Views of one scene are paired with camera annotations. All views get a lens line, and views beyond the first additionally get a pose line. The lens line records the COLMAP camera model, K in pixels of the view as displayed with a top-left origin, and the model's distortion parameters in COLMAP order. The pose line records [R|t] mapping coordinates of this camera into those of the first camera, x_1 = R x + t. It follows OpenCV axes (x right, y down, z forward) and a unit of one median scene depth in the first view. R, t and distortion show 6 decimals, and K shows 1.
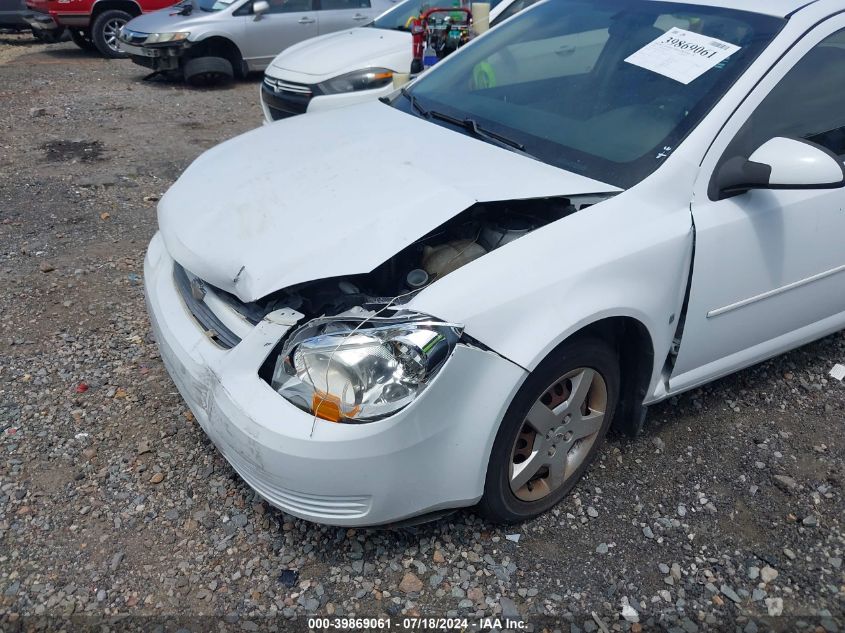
lens RADIAL K [[677.1, 0, 422.4], [0, 677.1, 316.0], [0, 0, 1]] dist [-0.017502, 0.010803]
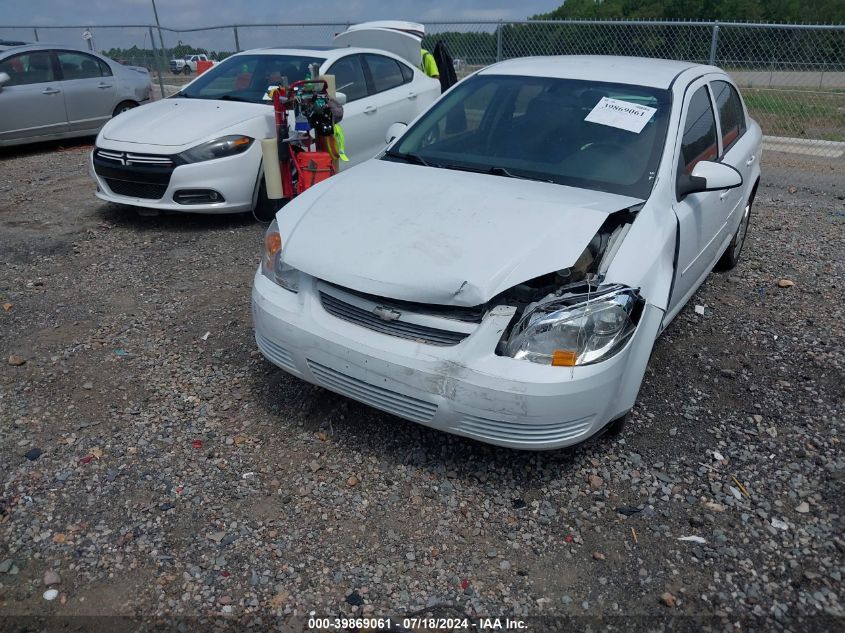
lens RADIAL K [[677.1, 0, 421.9], [0, 677.1, 317.7], [0, 0, 1]] dist [-0.017502, 0.010803]
pose [[0.889662, -0.174511, 0.421956, -0.793924], [0.203905, 0.978667, -0.025164, 0.014011], [-0.408563, 0.108427, 0.906267, -0.171476]]
